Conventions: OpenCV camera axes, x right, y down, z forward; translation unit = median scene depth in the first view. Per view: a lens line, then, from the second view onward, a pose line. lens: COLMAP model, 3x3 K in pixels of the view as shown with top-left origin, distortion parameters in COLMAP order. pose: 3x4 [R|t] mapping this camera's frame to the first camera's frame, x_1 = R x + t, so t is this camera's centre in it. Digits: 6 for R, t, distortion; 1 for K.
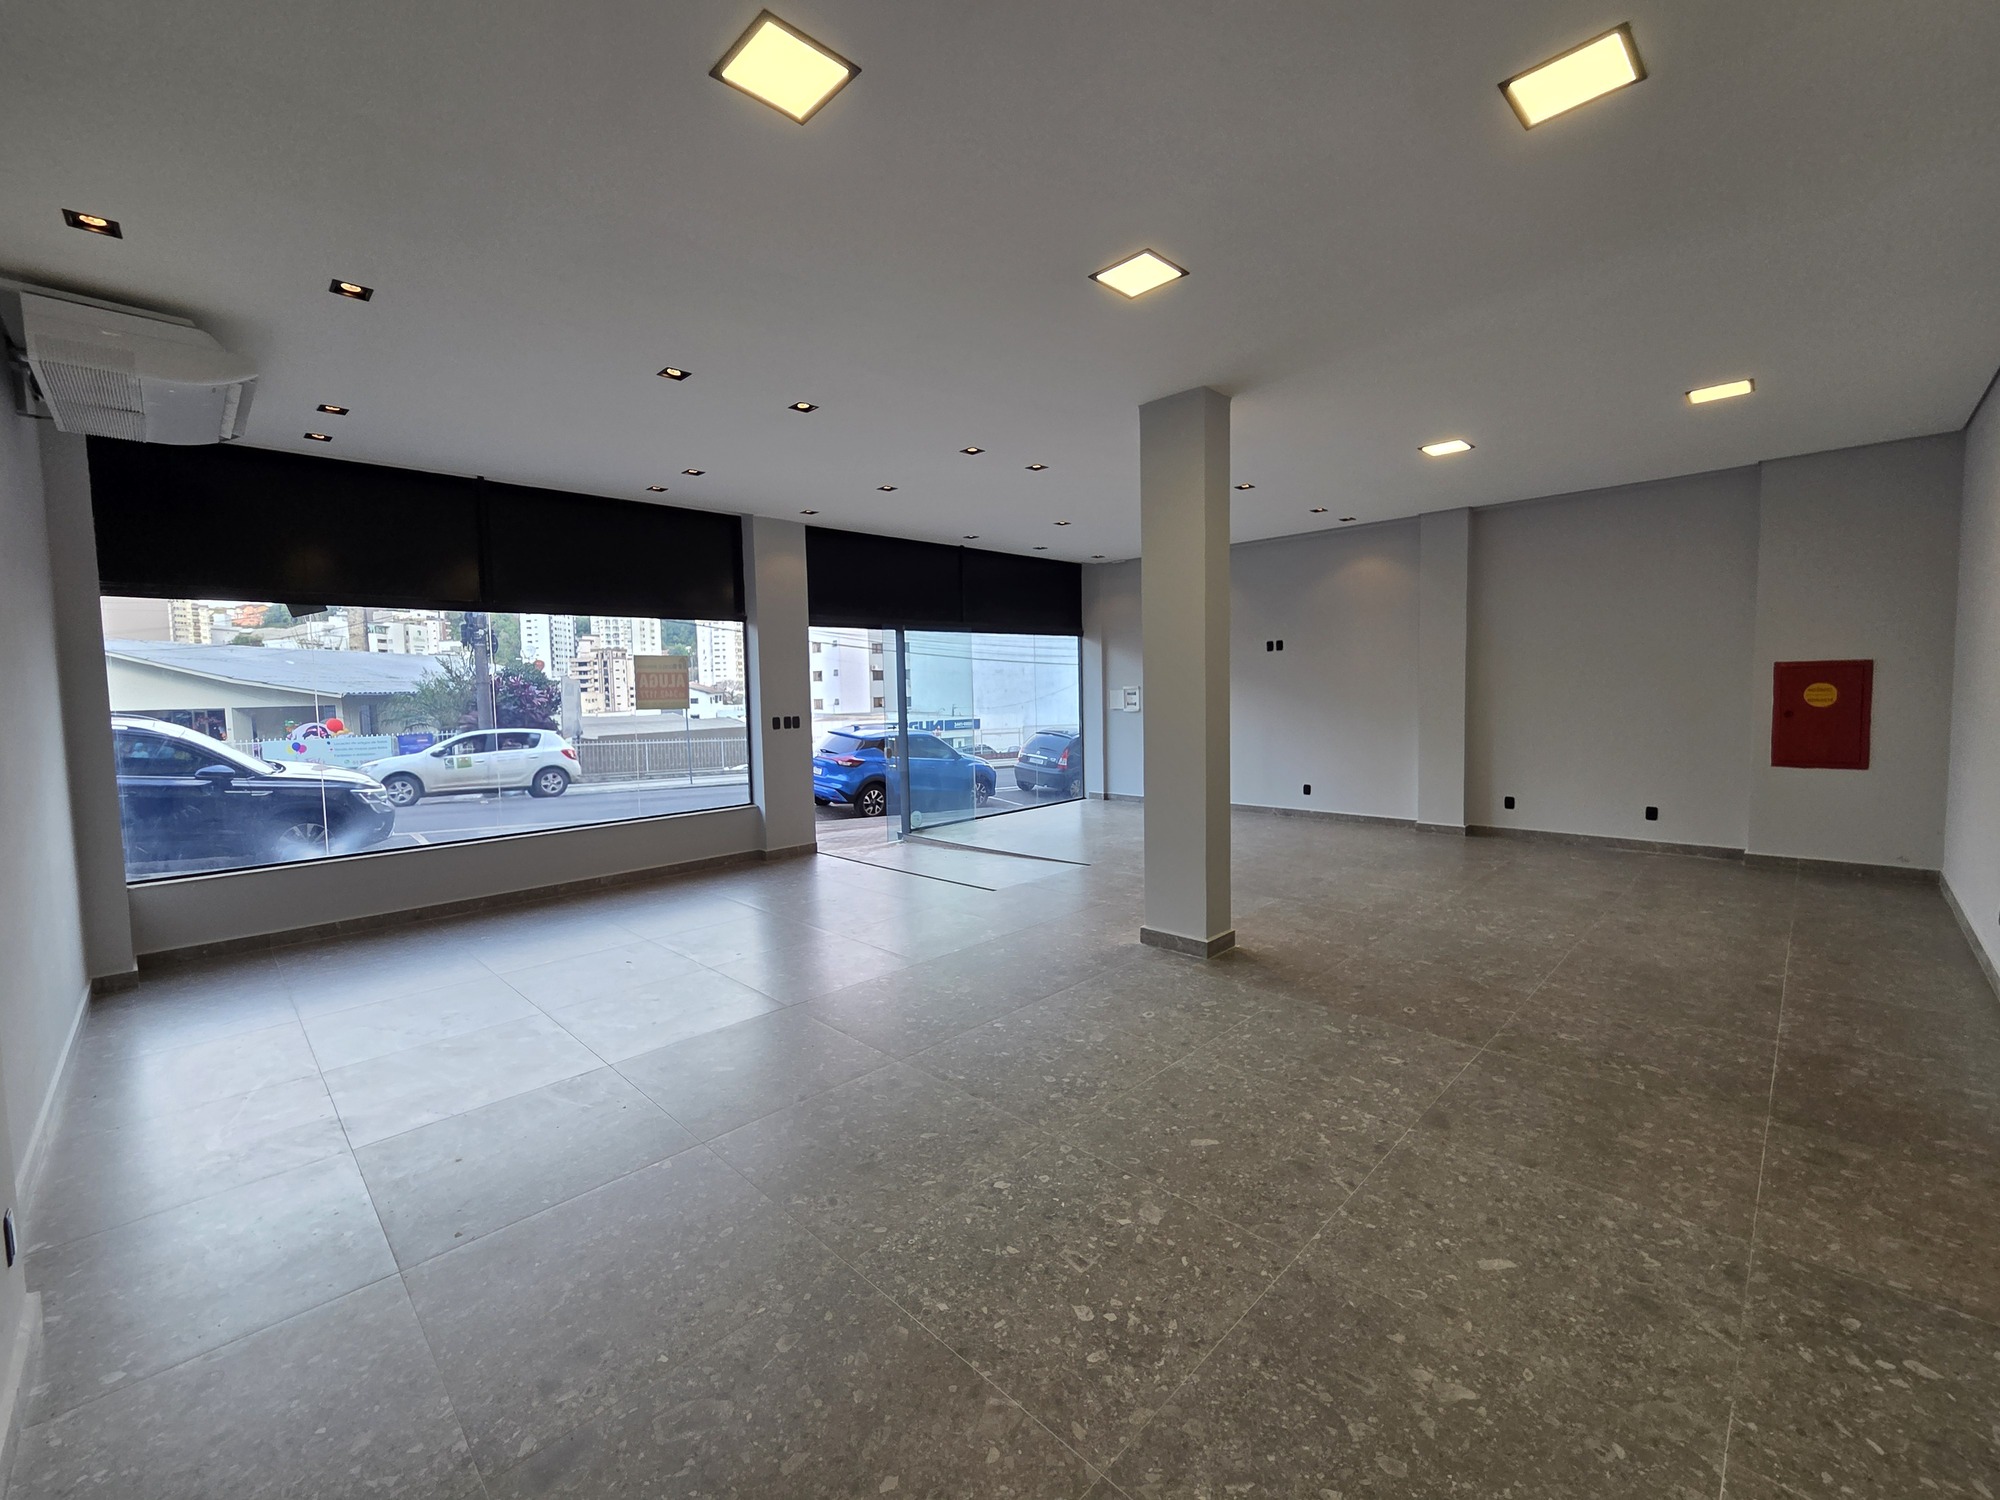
lens RADIAL K [[816.5, 0, 982.7], [0, 816.5, 743.8], [0, 0, 1]] dist [-0.000802, -0.000029]
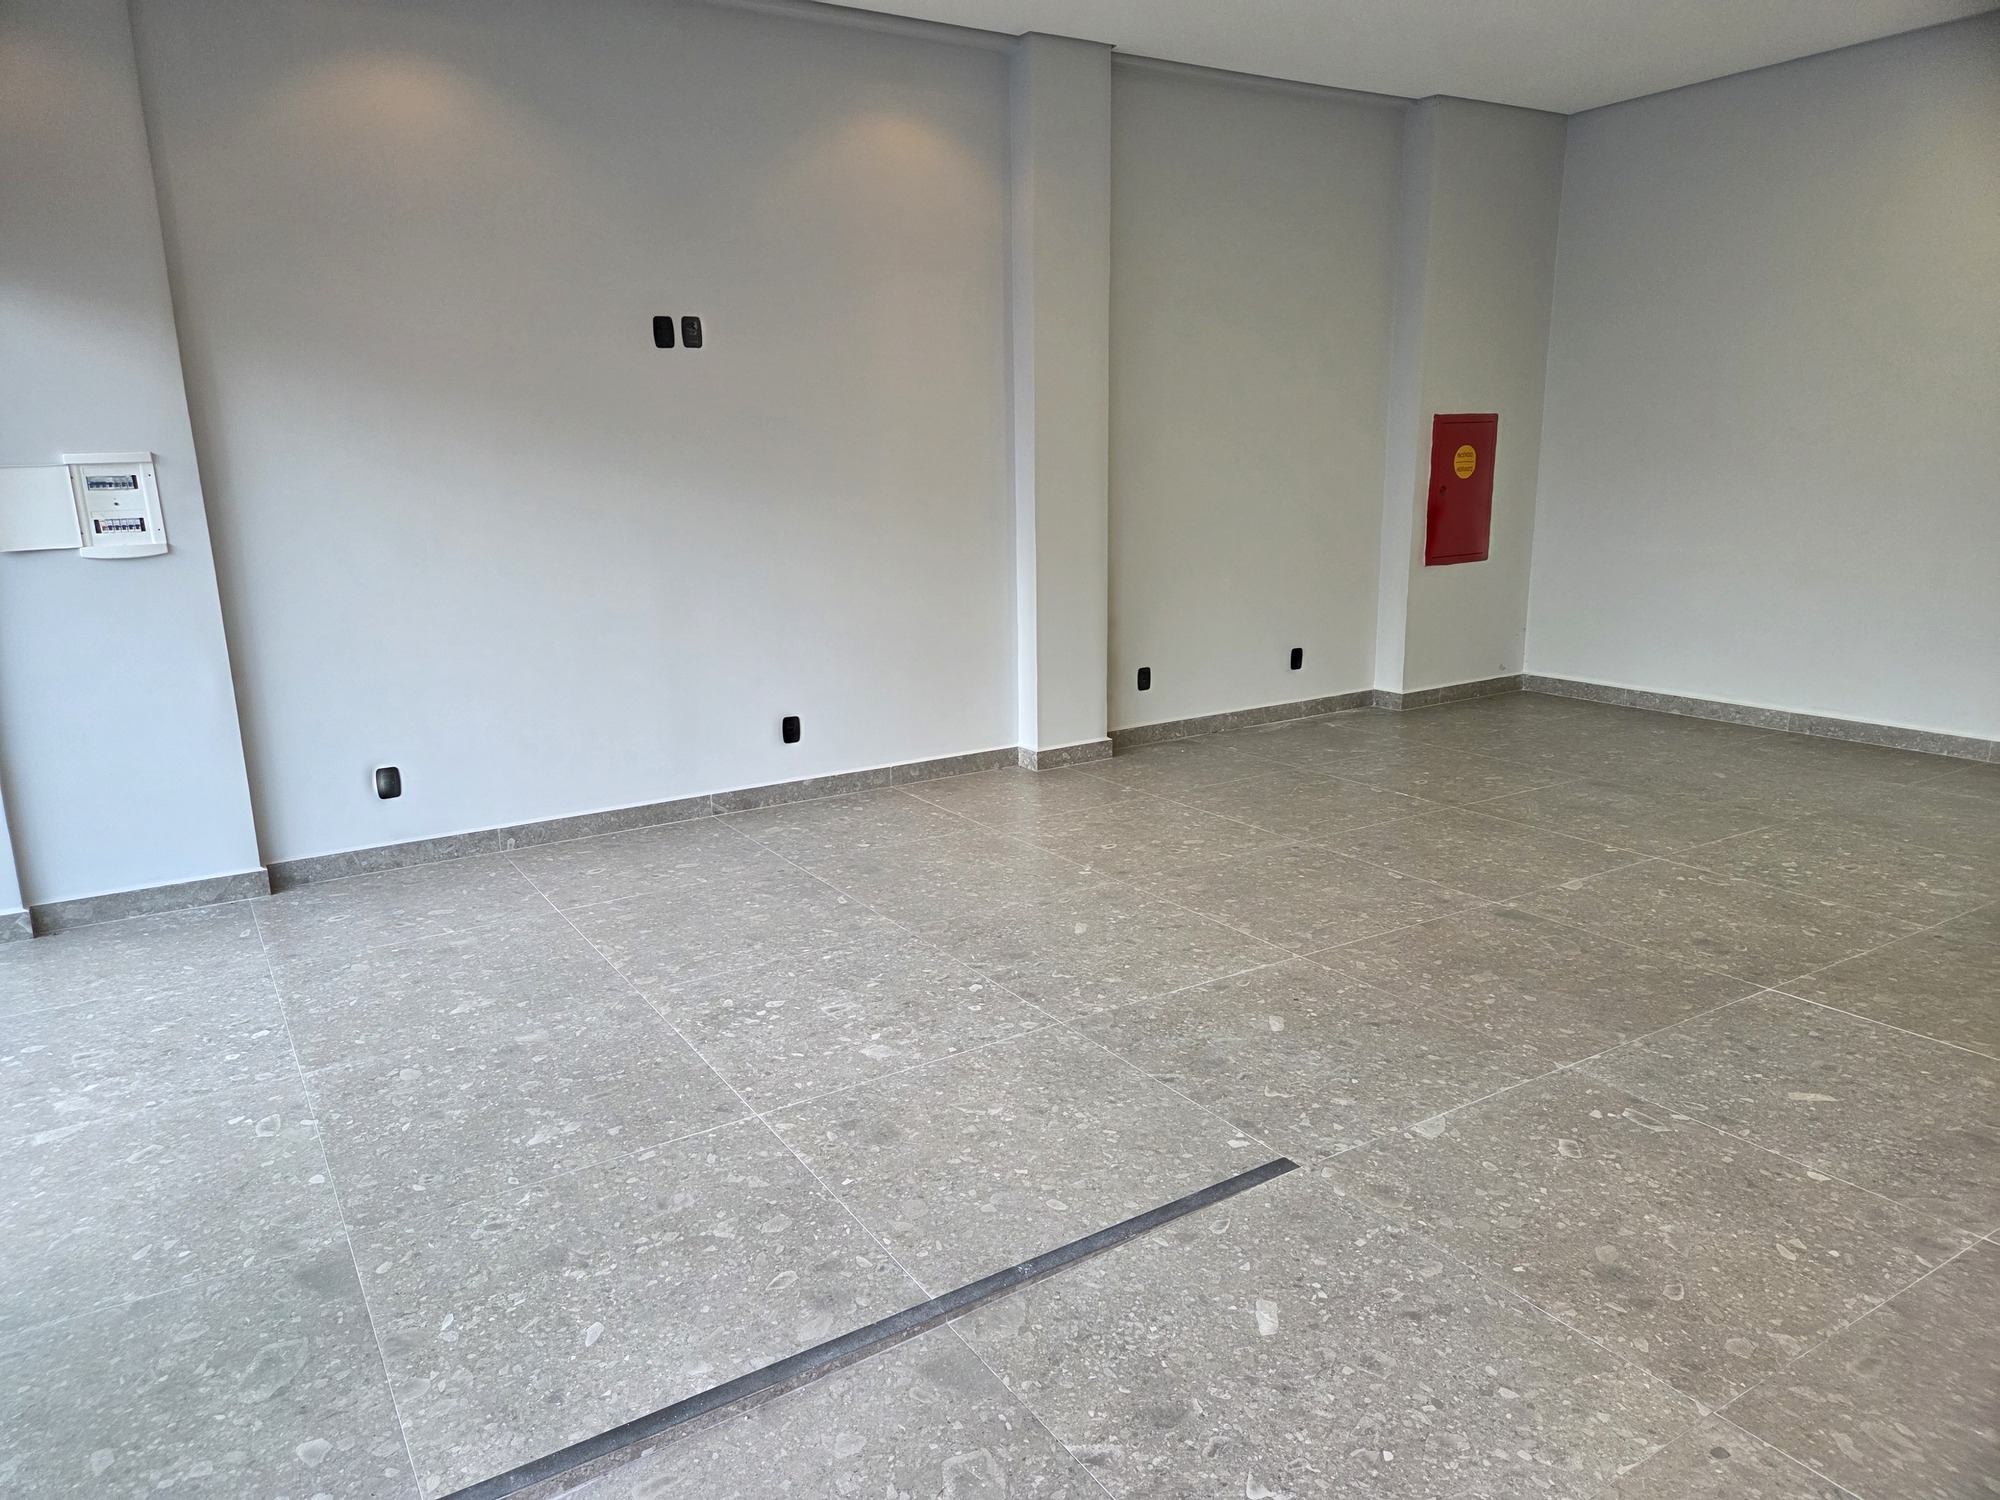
lens RADIAL K [[1334.3, 0, 962.7], [0, 1334.3, 770.8], [0, 0, 1]] dist [0.080469, -0.074371]
pose [[0.228235, -0.206147, 0.951532, -0.221618], [0.084606, 0.977829, 0.191551, -0.045381], [-0.969923, 0.036786, 0.240616, 0.887575]]
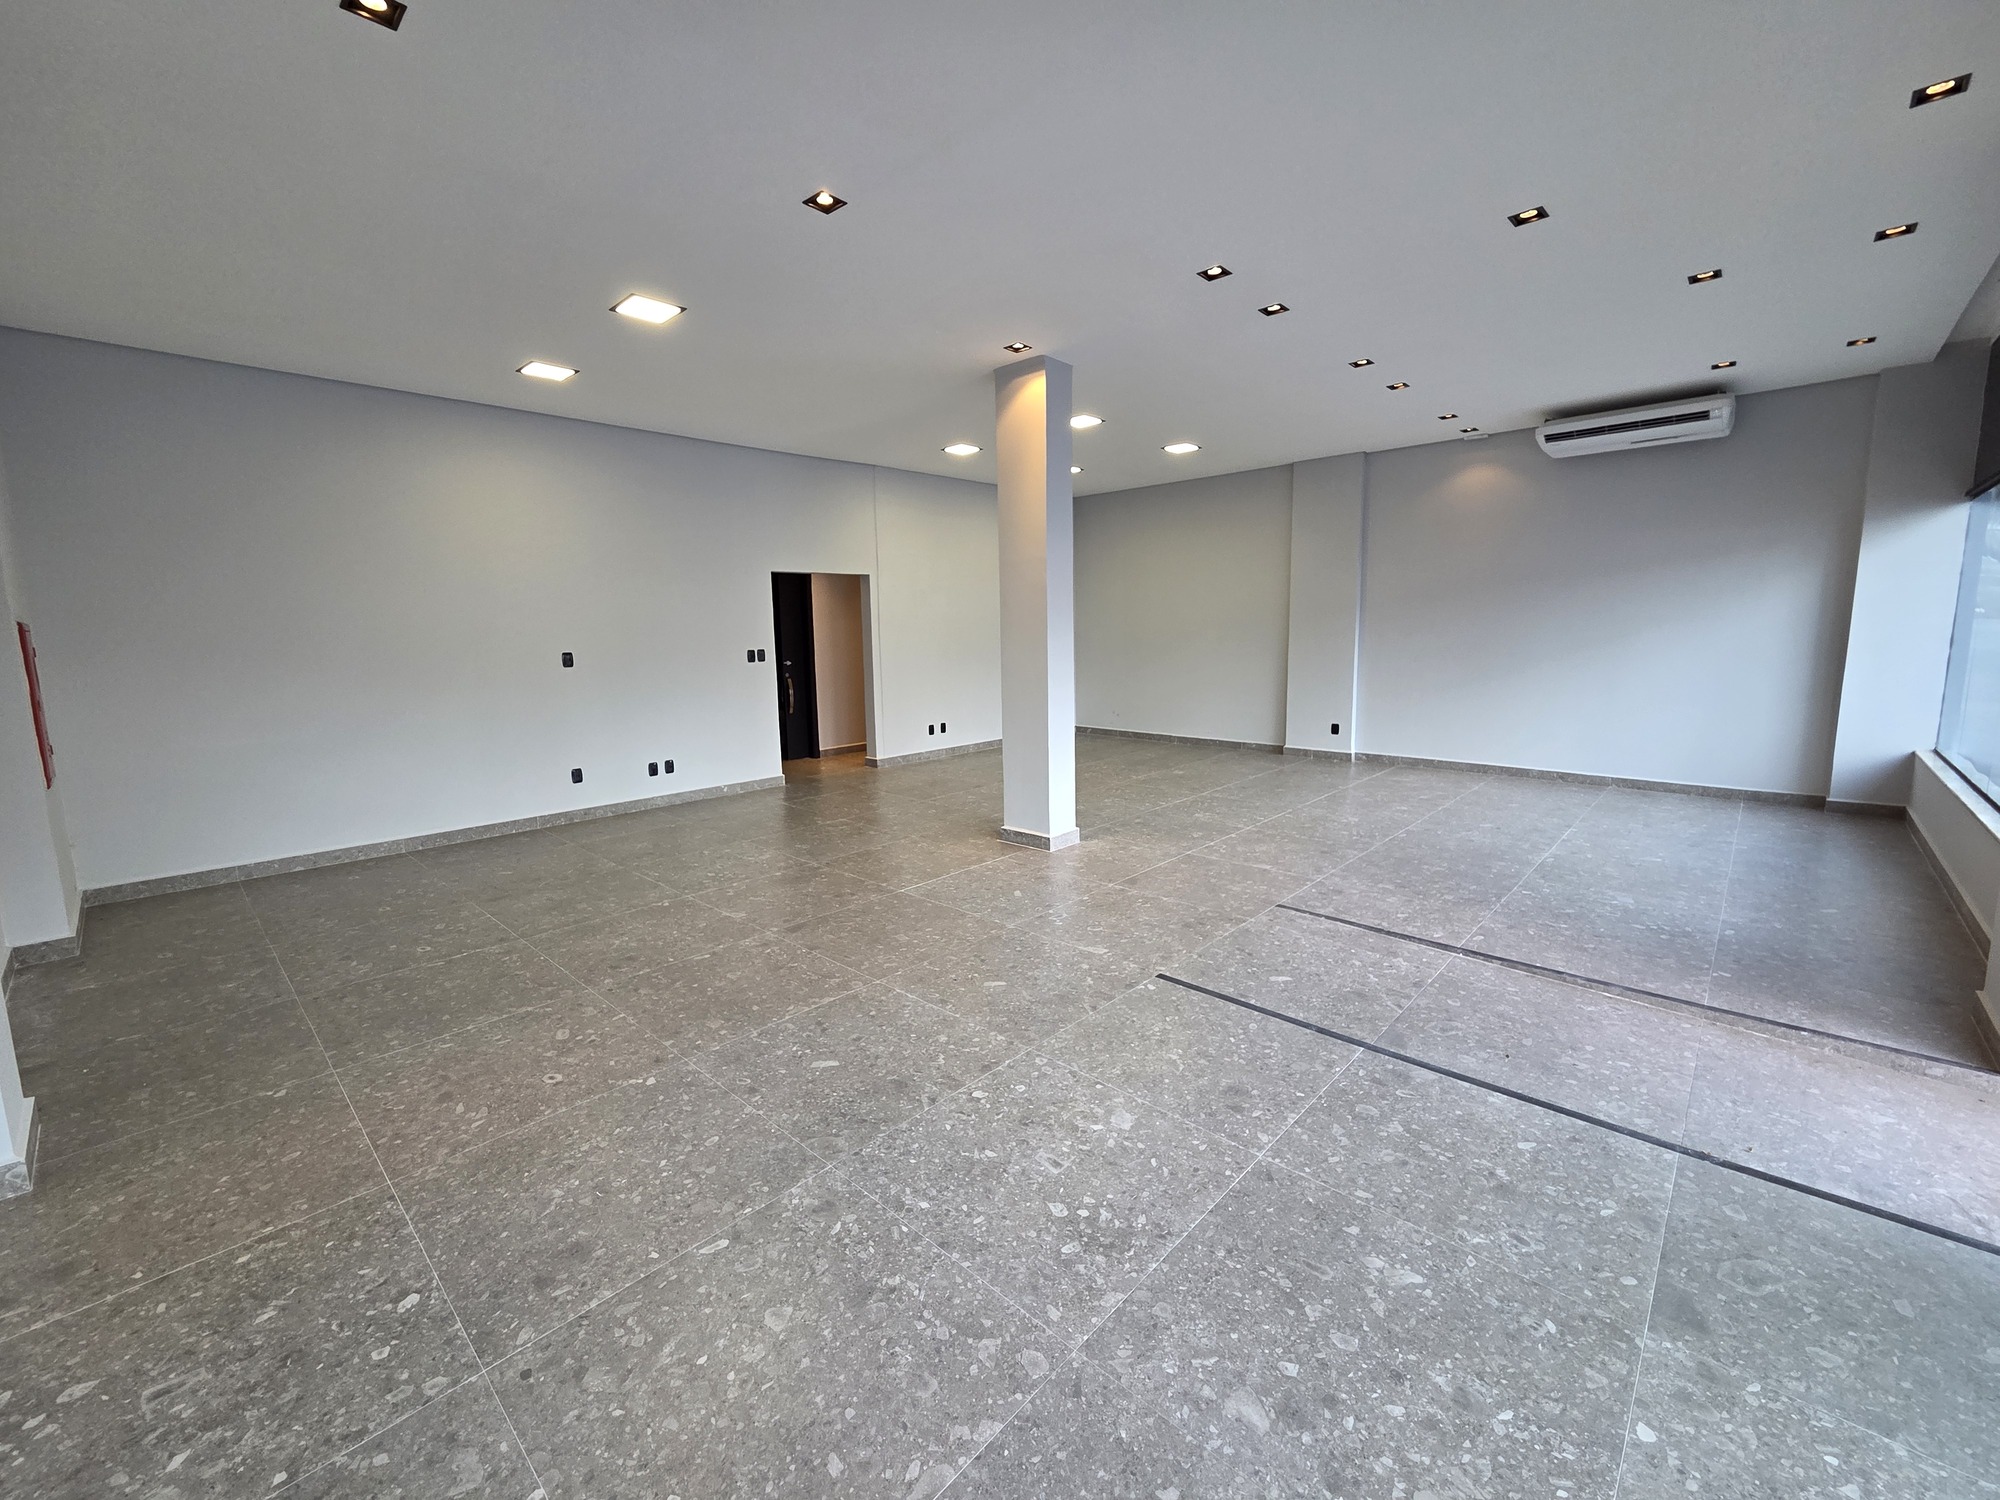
lens RADIAL K [[819.9, 0, 987.6], [0, 819.9, 744.0], [0, 0, 1]] dist [0.002006, -0.001281]
pose [[-0.998414, 0.047054, -0.030897, 0.217486], [0.039488, 0.976626, 0.211288, -0.087800], [0.040117, 0.209732, -0.976935, 1.297163]]
